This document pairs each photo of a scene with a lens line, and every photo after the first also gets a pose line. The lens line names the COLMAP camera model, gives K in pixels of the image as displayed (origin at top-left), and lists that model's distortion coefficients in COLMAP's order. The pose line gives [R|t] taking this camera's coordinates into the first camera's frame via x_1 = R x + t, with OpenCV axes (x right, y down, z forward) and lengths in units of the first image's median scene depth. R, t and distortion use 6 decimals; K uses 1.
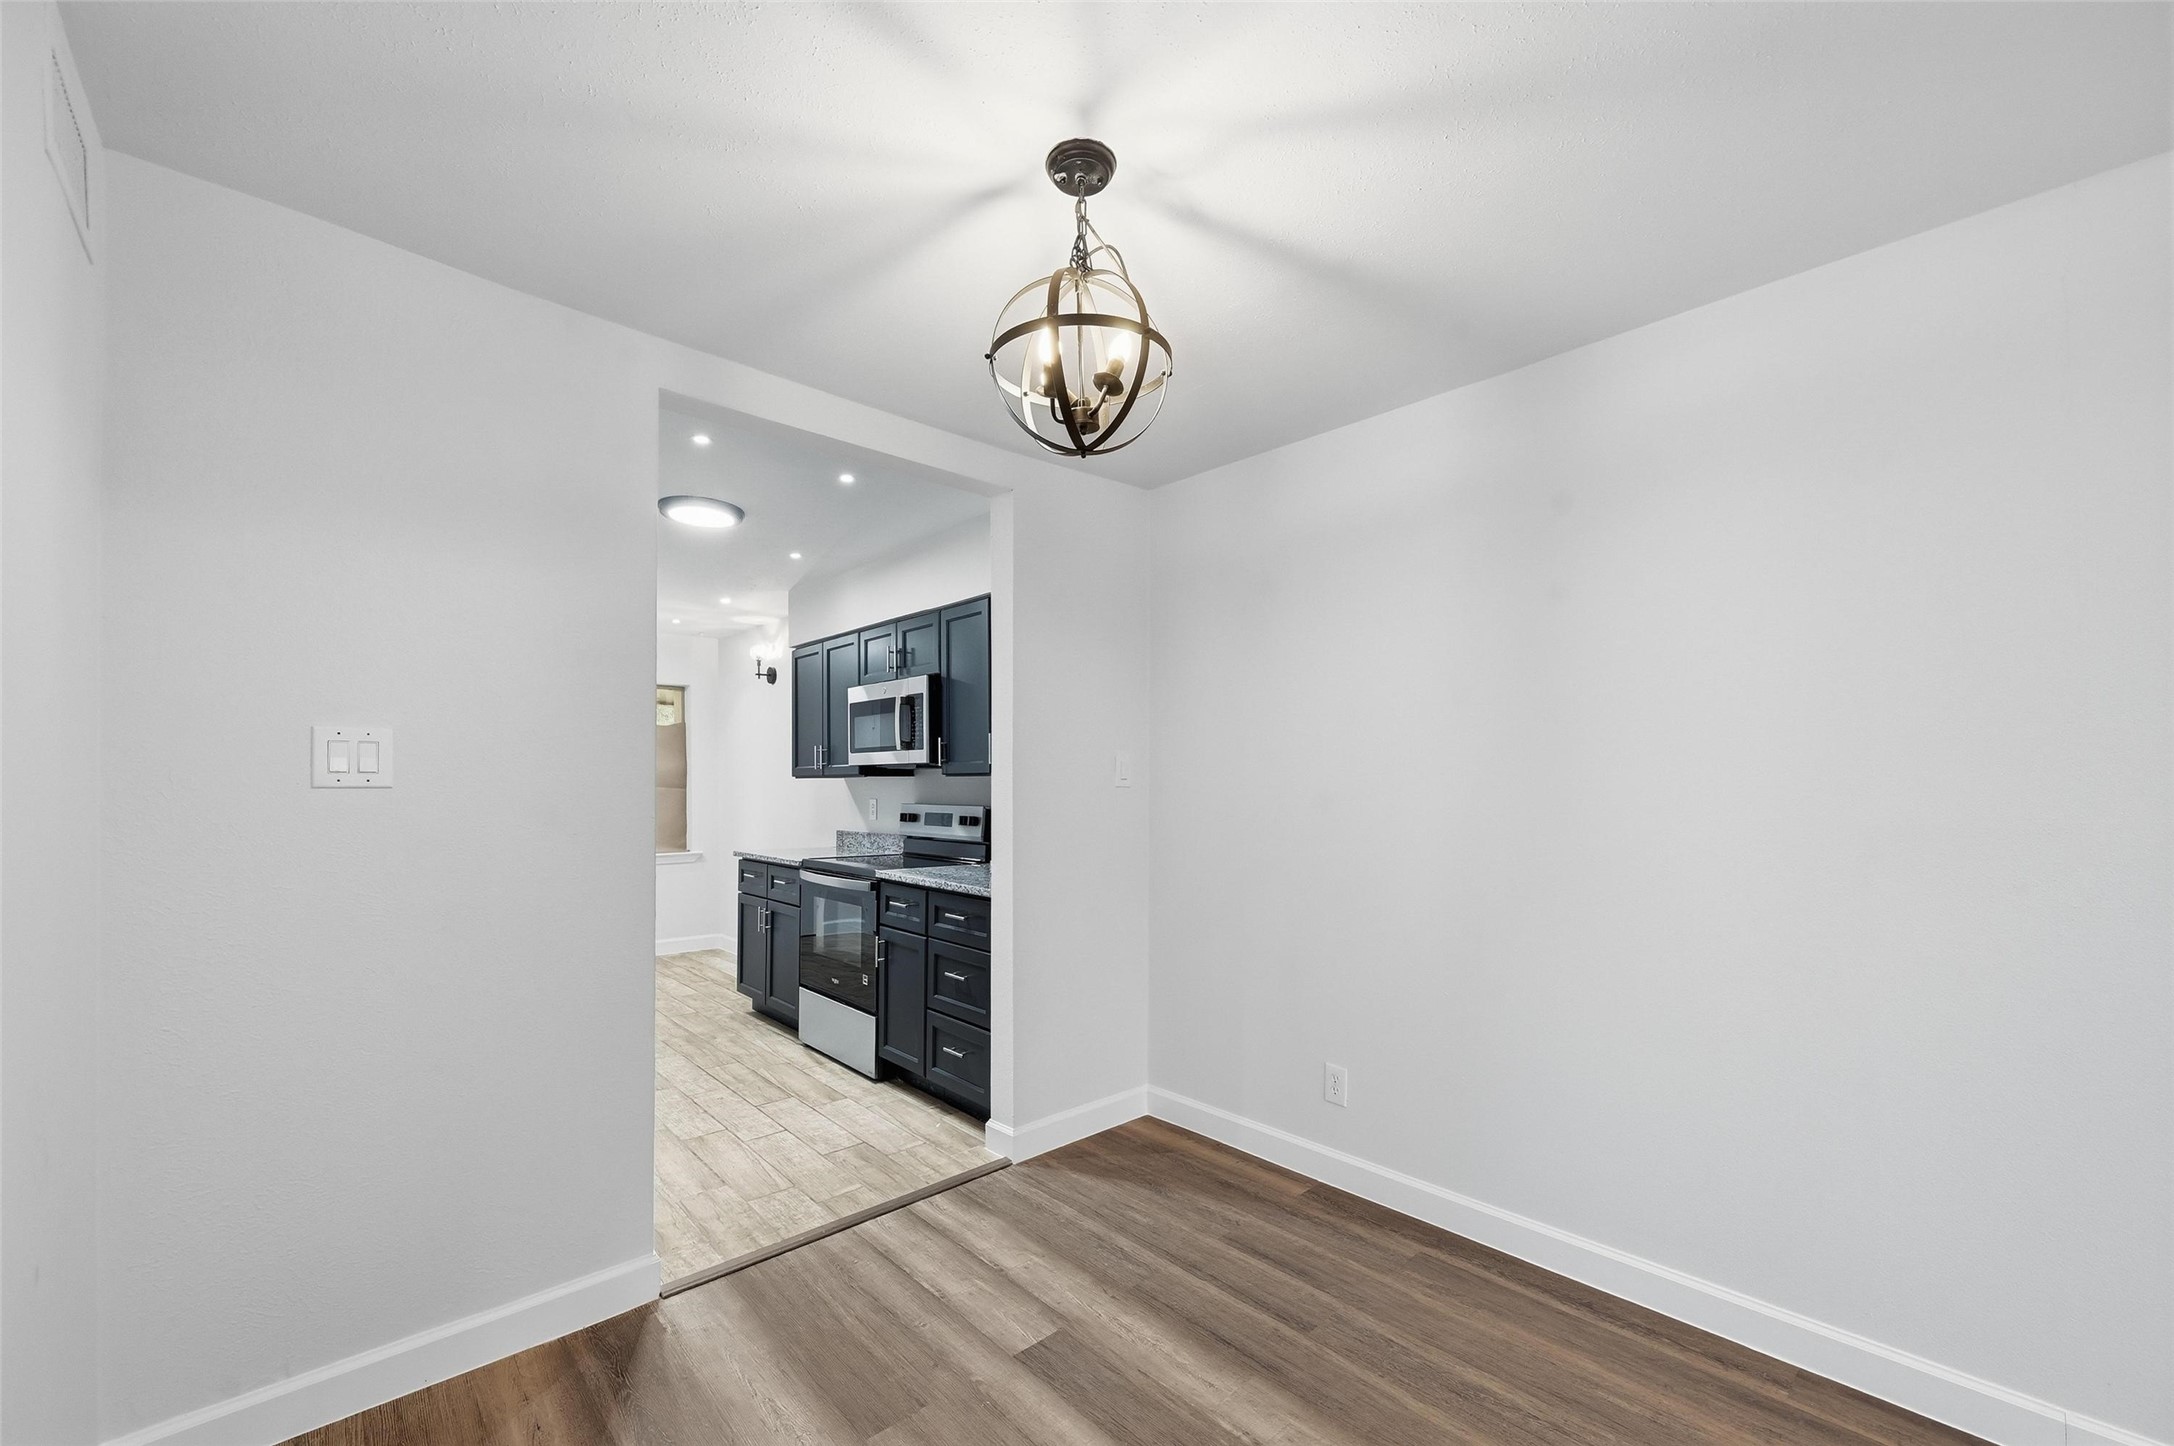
lens RADIAL K [[863.1, 0, 1102.1], [0, 863.1, 781.3], [0, 0, 1]] dist [0.000809, 0.000251]
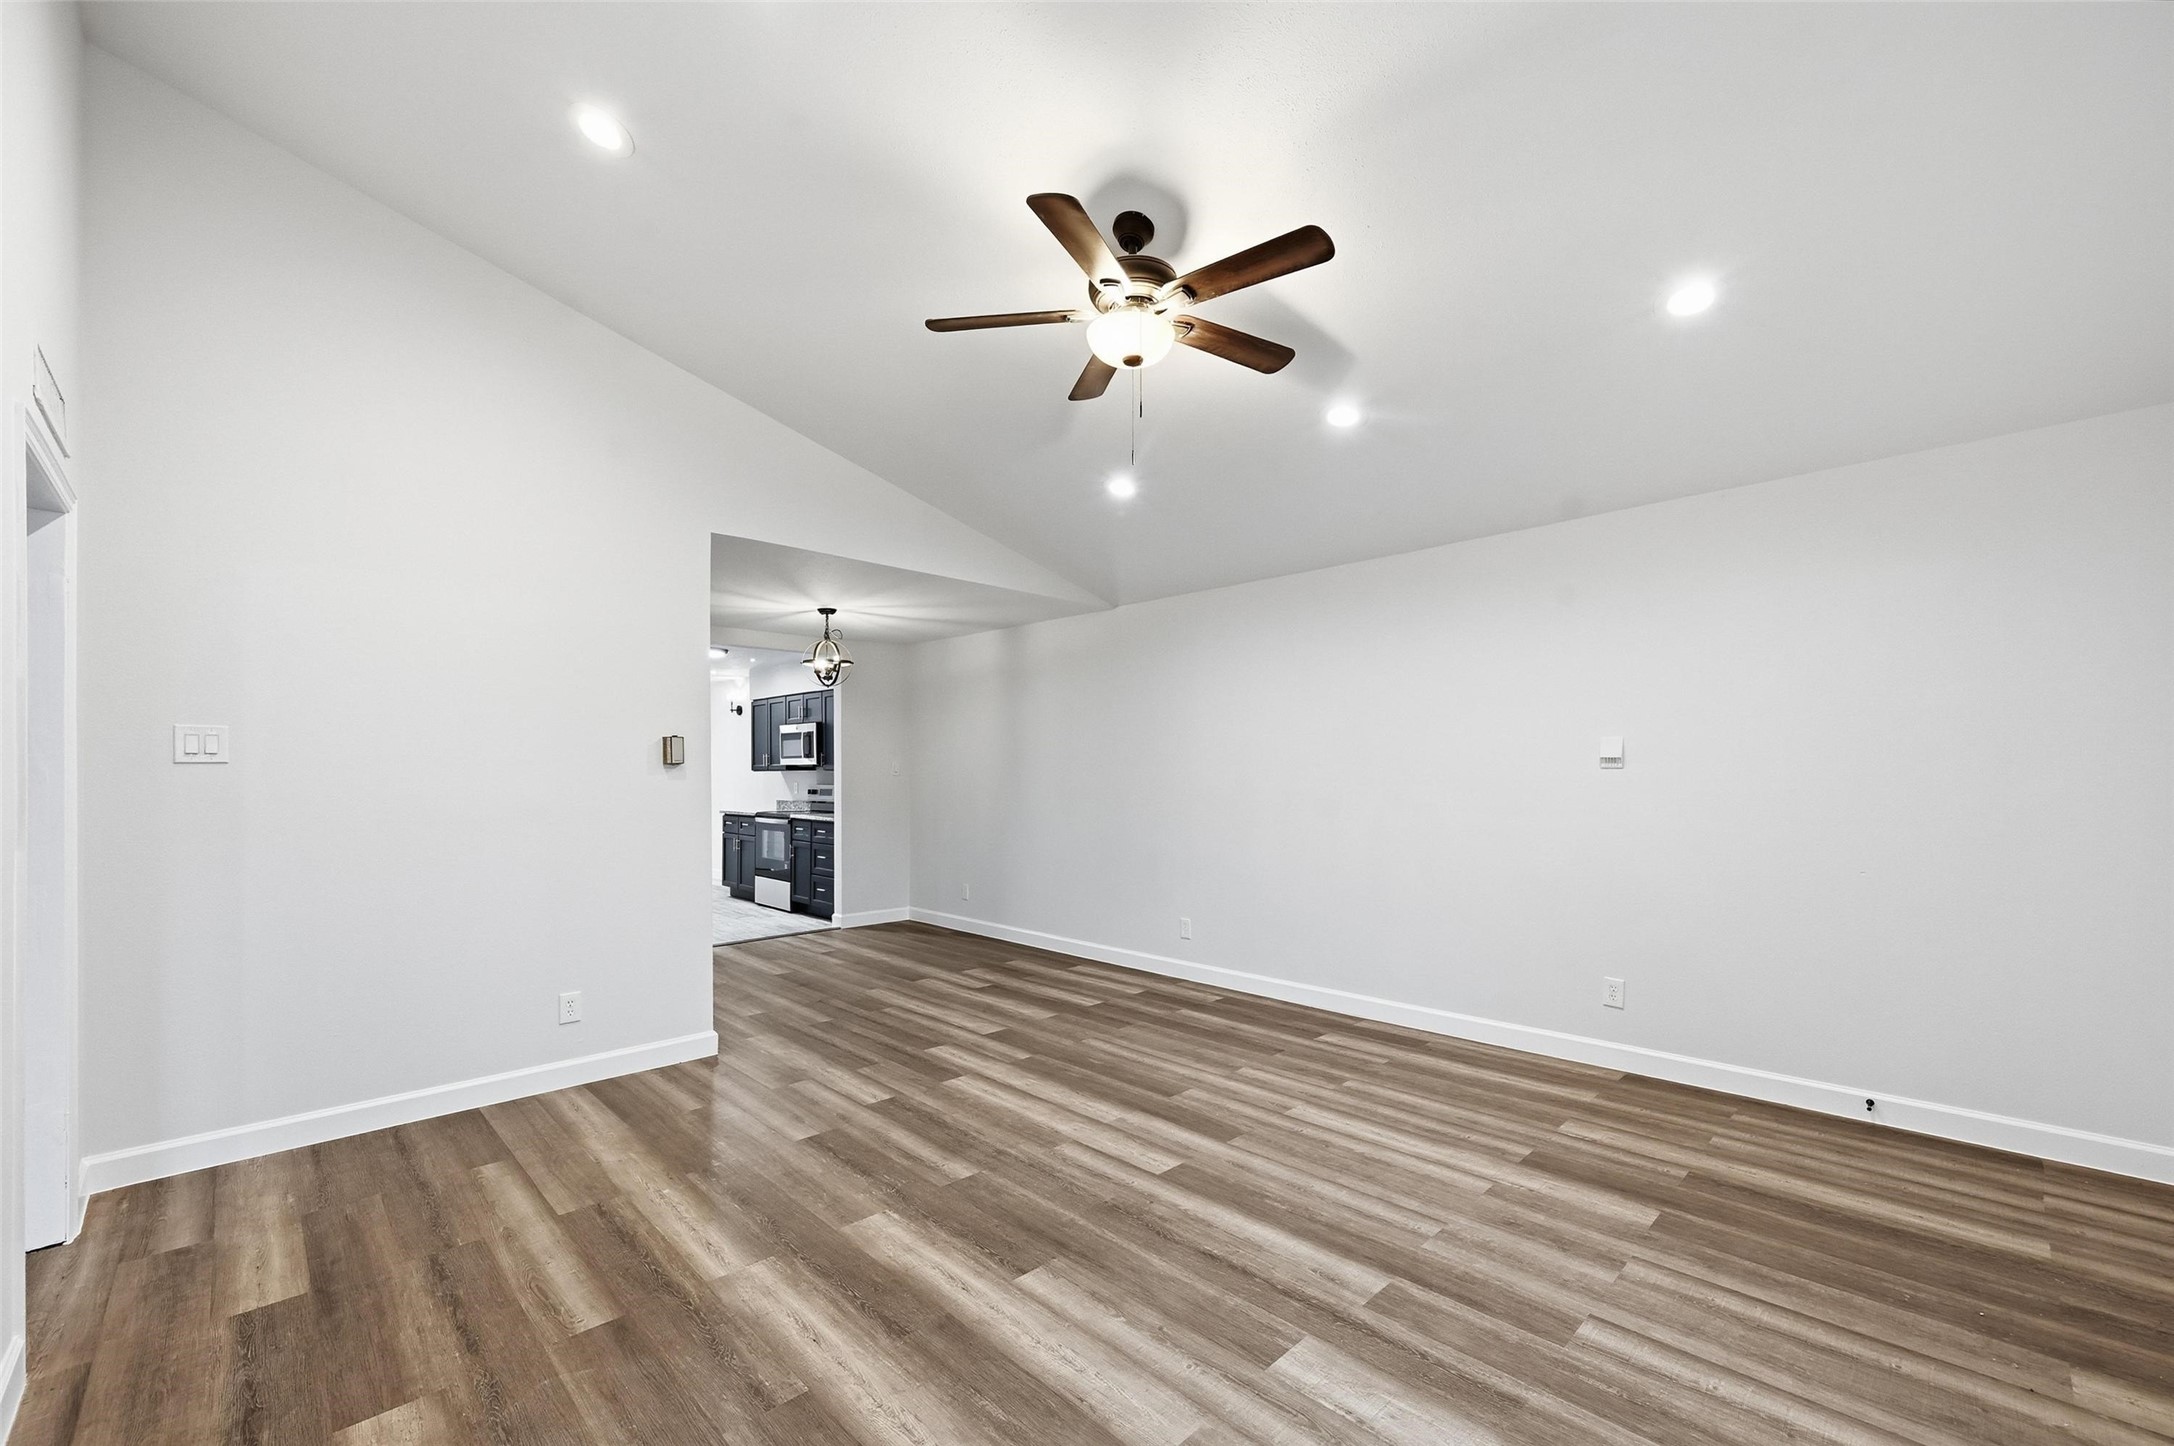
lens RADIAL K [[881.0, 0, 1107.2], [0, 881.0, 769.2], [0, 0, 1]] dist [-0.001907, -0.000117]
pose [[0.999405, -0.004423, 0.034195, 0.455570], [0.004354, 0.999988, 0.002093, -0.011806], [-0.034203, -0.001943, 0.999413, -1.229634]]
